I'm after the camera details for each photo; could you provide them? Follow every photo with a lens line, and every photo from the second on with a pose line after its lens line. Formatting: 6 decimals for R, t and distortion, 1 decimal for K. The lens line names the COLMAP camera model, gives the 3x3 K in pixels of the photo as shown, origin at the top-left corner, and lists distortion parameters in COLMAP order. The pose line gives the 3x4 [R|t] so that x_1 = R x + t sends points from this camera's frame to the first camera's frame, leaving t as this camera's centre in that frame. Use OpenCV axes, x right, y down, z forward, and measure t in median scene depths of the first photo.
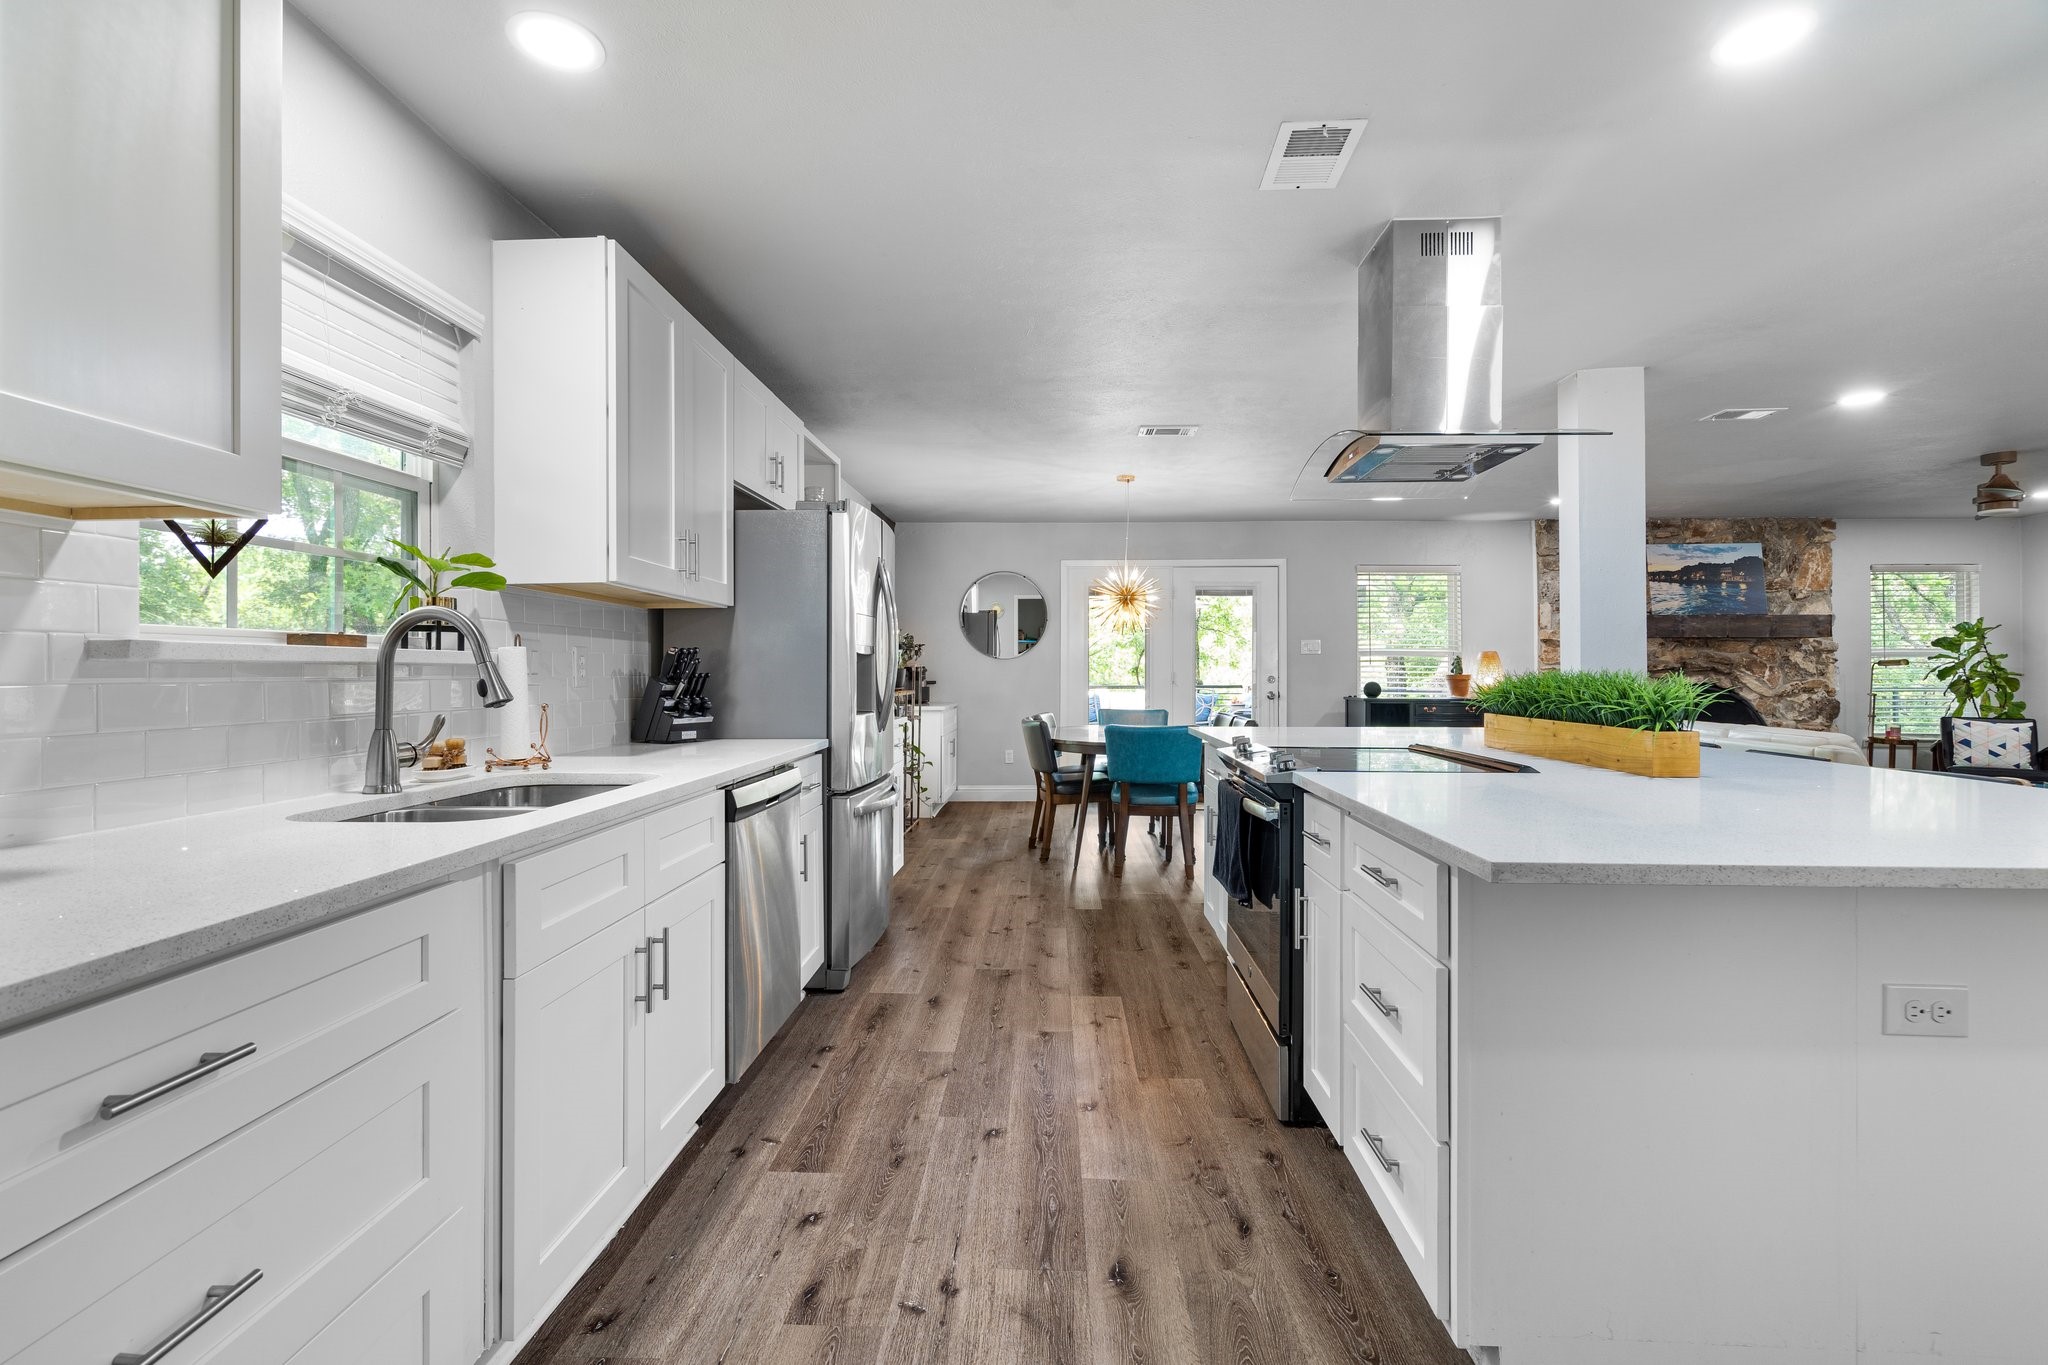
lens RADIAL K [[941.8, 0, 1026.6], [0, 941.8, 666.9], [0, 0, 1]] dist [-0.001039, 0.000480]
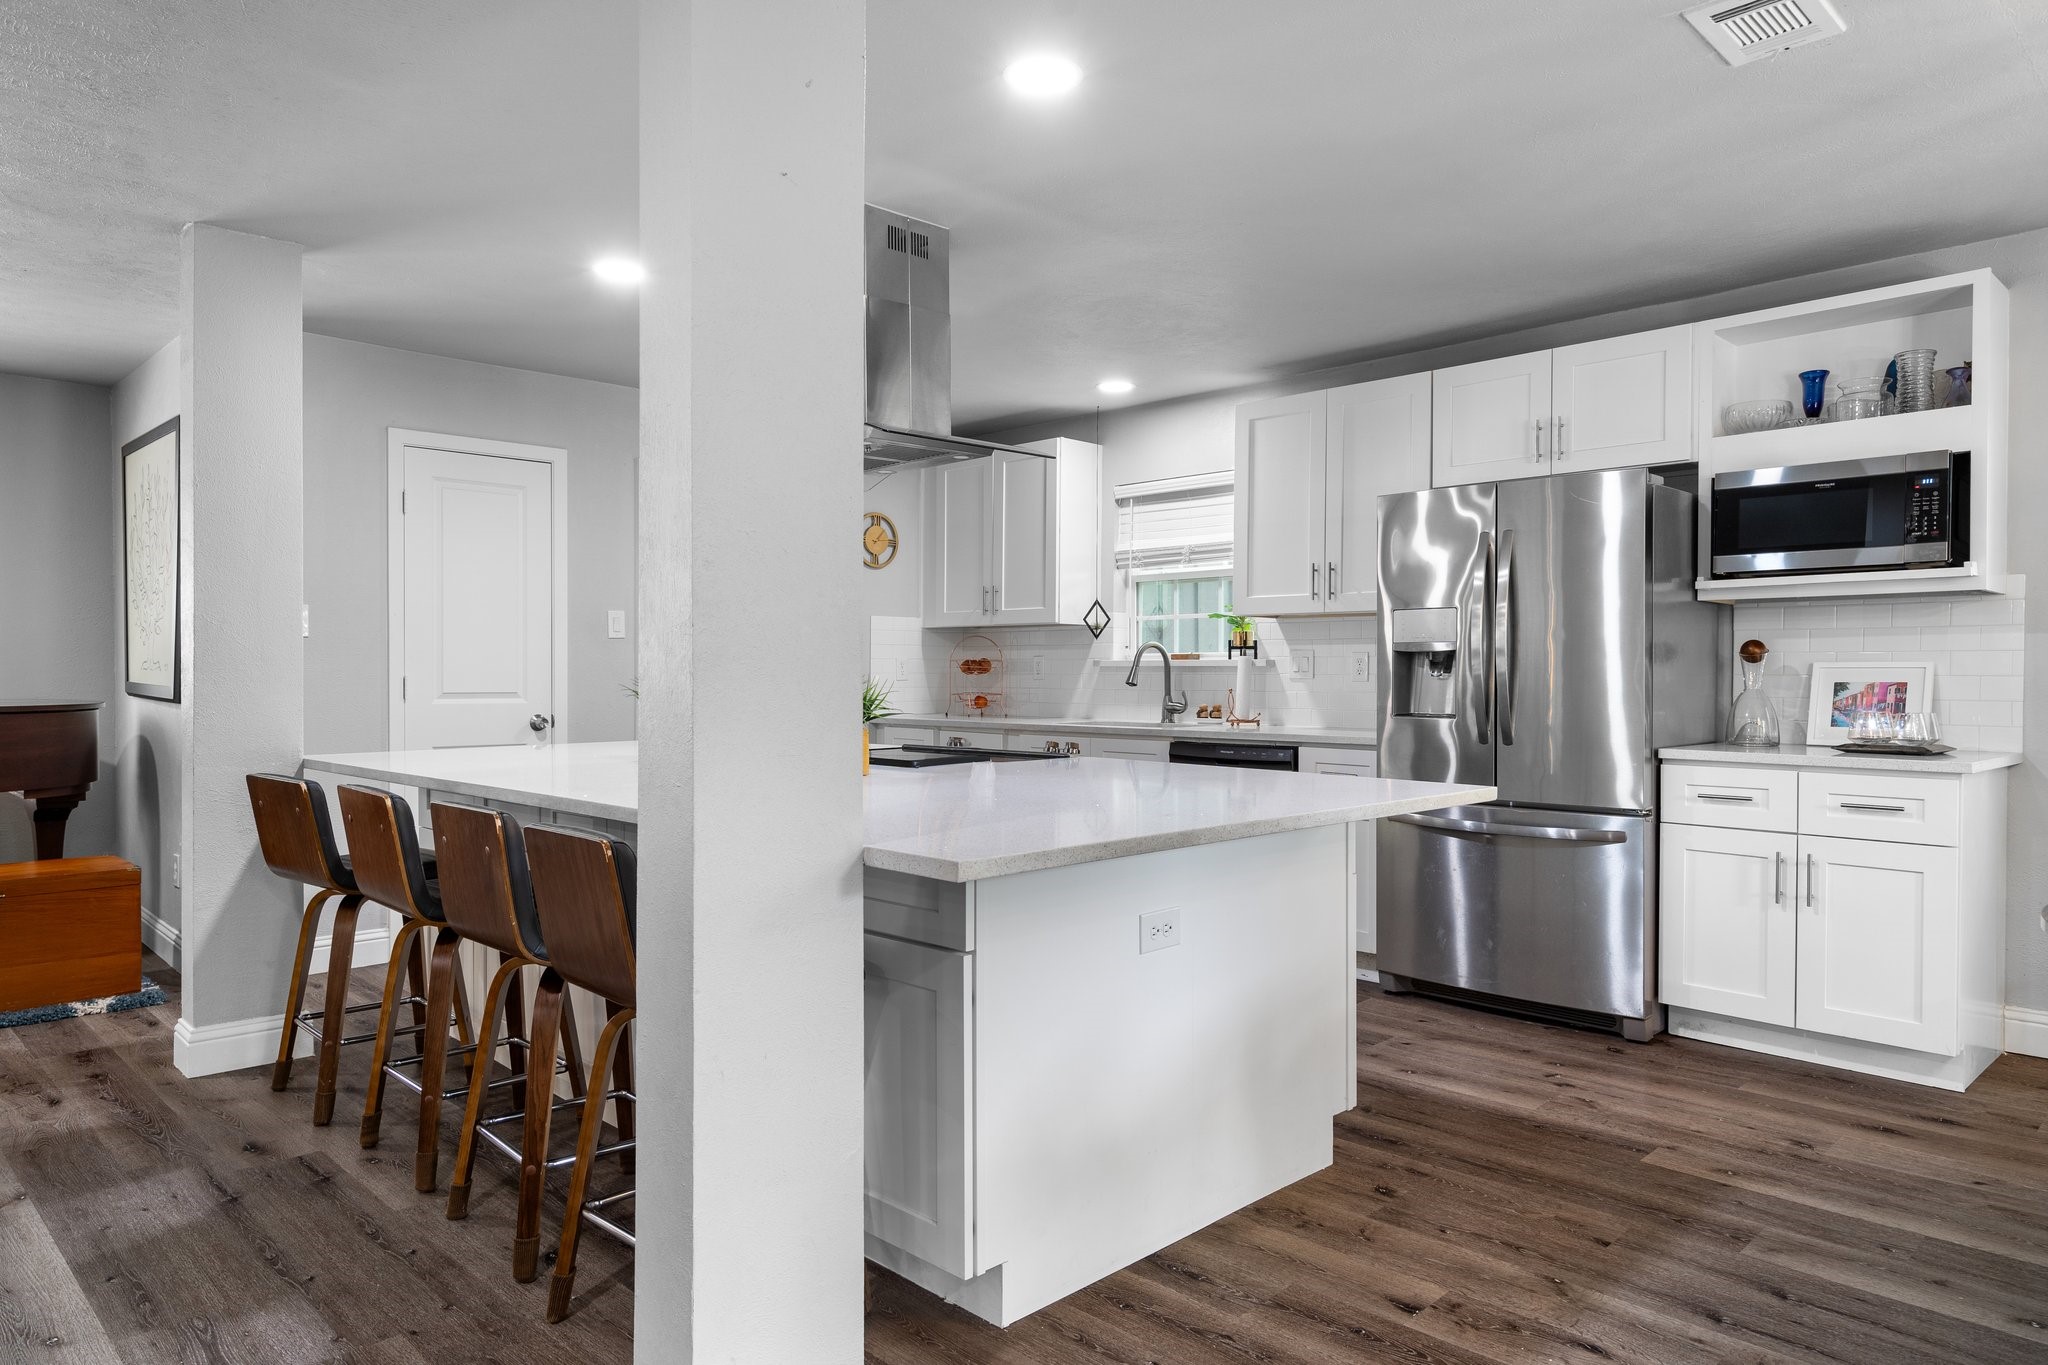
lens RADIAL K [[1285.3, 0, 1022.4], [0, 1285.3, 689.3], [0, 0, 1]] dist [0.005869, -0.001531]
pose [[-0.687505, 0.012417, -0.726073, 0.454011], [0.005277, 0.999913, 0.012103, 0.003168], [0.726160, 0.004489, -0.687511, 0.718898]]
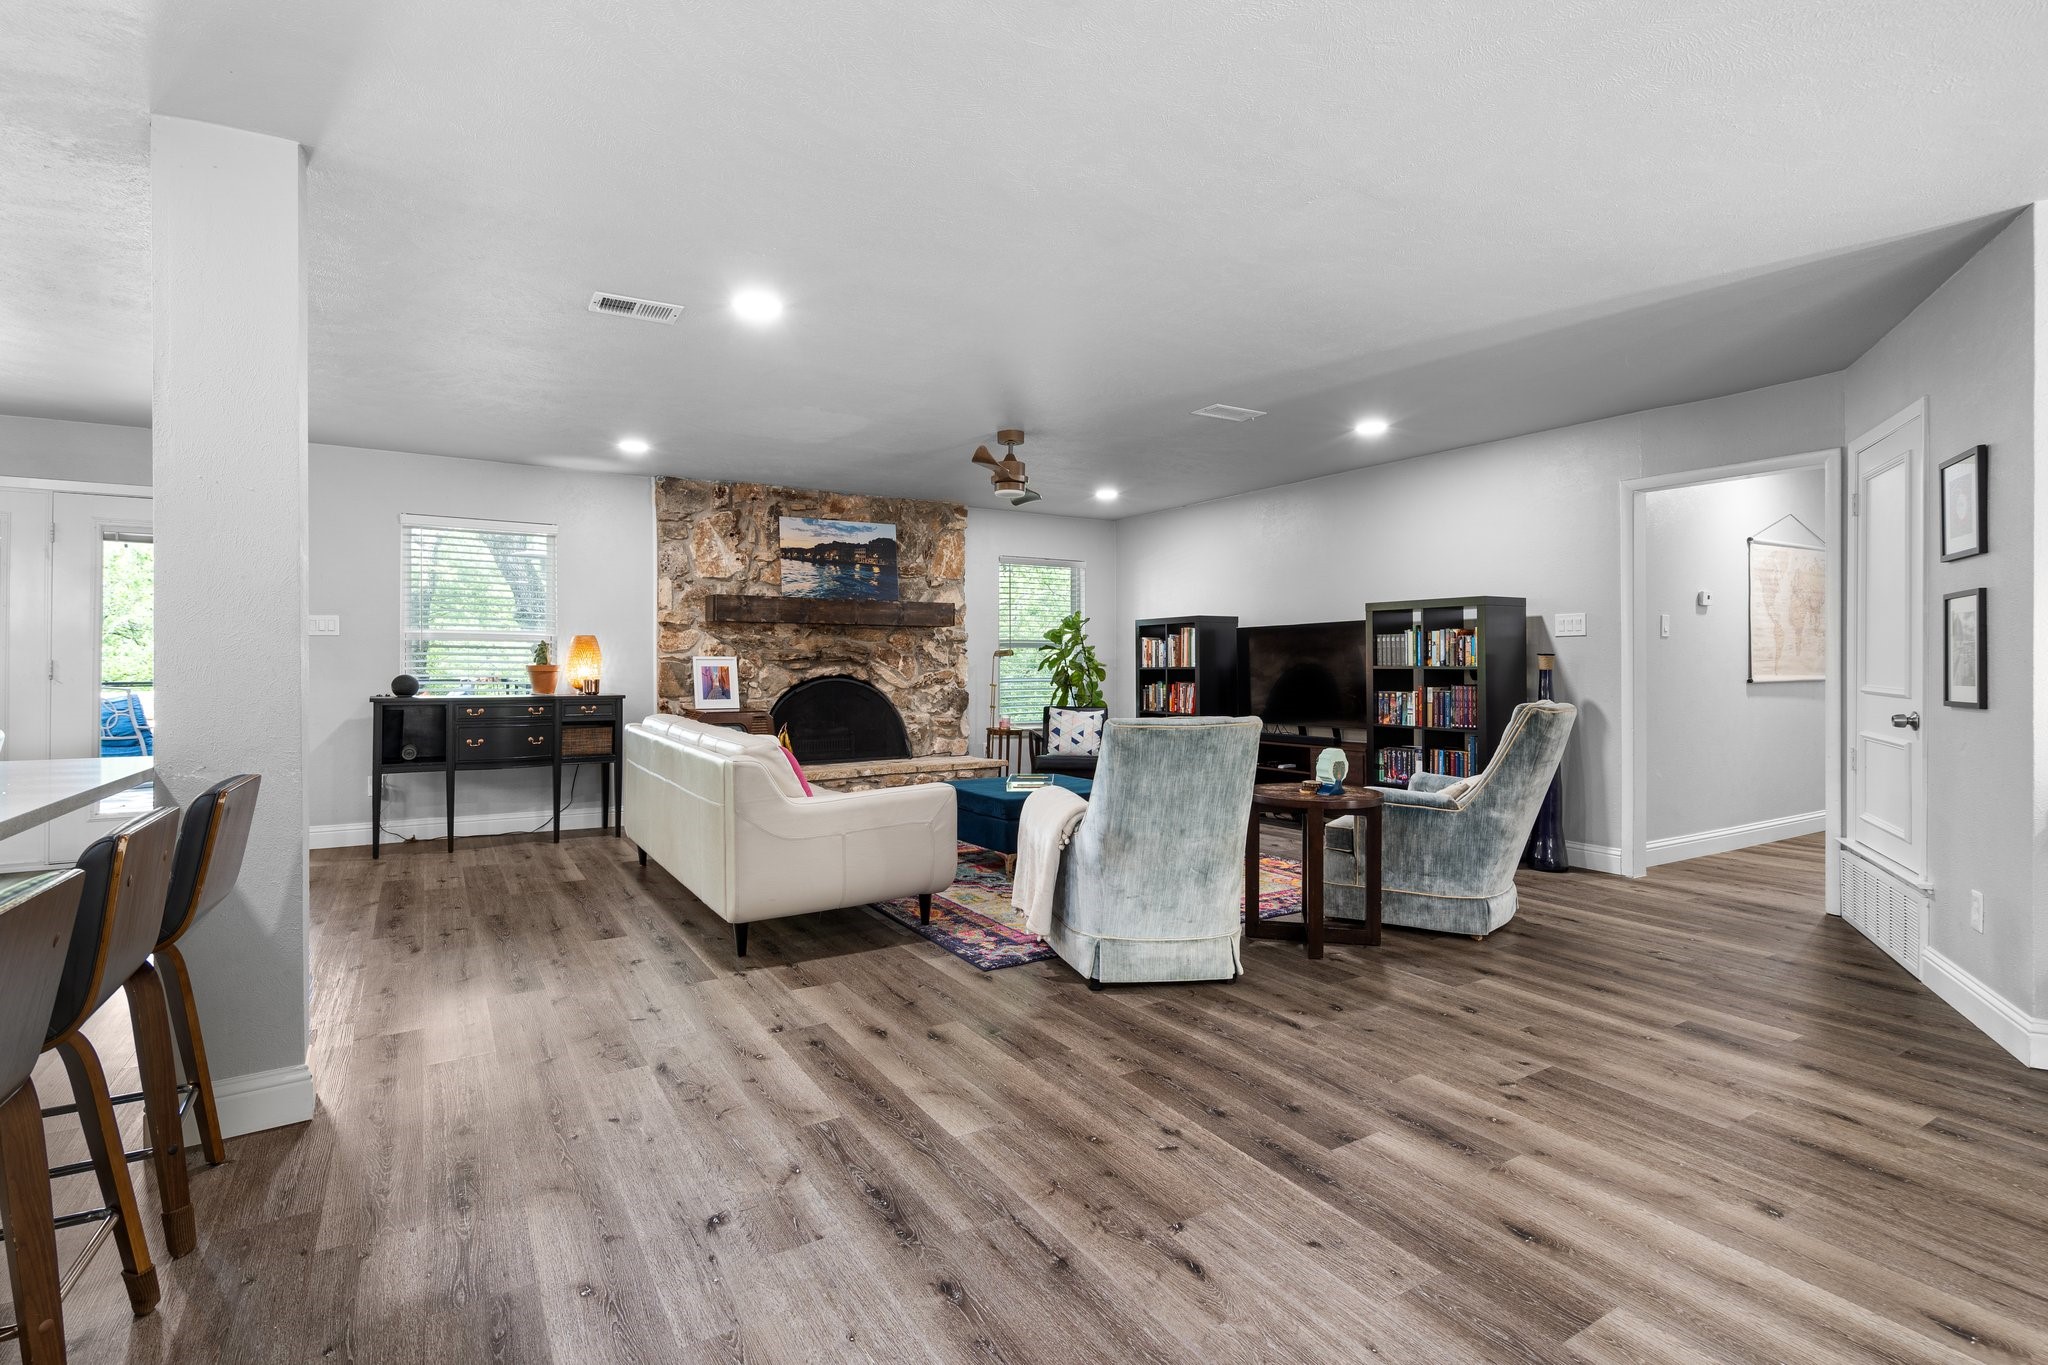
lens RADIAL K [[971.4, 0, 1015.2], [0, 971.4, 662.5], [0, 0, 1]] dist [0.000022, 0.000791]
pose [[0.839636, 0.002243, 0.543145, 0.356723], [-0.005169, 0.999979, 0.003861, 0.001242], [-0.543125, -0.006049, 0.839630, 0.122898]]
